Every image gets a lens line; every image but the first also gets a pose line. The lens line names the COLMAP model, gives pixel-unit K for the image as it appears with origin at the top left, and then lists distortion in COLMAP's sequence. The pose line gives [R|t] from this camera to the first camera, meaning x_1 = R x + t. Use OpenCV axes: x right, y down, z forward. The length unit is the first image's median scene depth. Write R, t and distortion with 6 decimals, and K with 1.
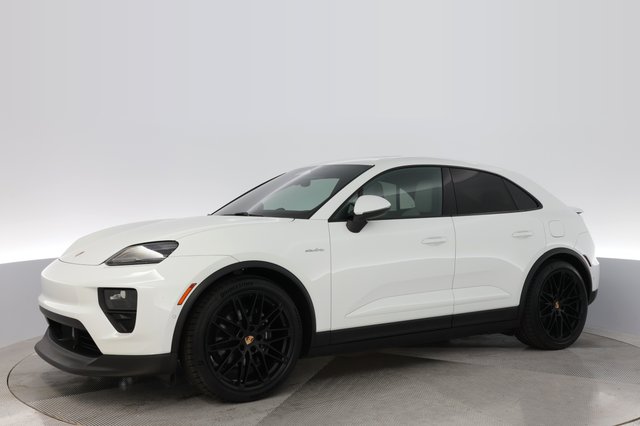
lens RADIAL K [[507.8, 0, 320.4], [0, 507.8, 214.5], [0, 0, 1]] dist [0.027745, -0.009301]
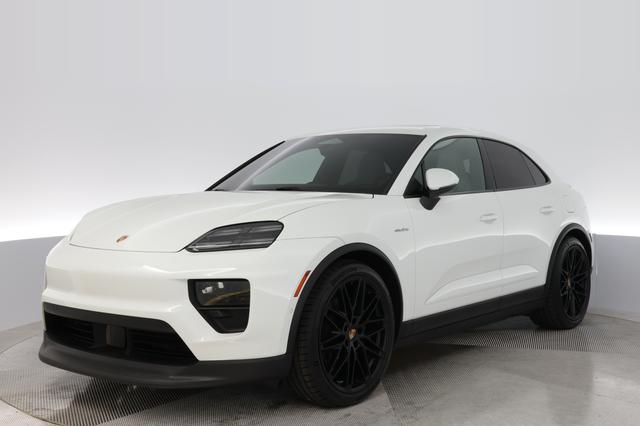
lens RADIAL K [[556.2, 0, 321.3], [0, 556.2, 210.9], [0, 0, 1]] dist [0.049751, 0.006771]
pose [[0.979166, -0.010565, 0.202788, -0.379883], [0.004174, 0.999482, 0.031919, 0.006687], [-0.203020, -0.030407, 0.978702, 0.087360]]
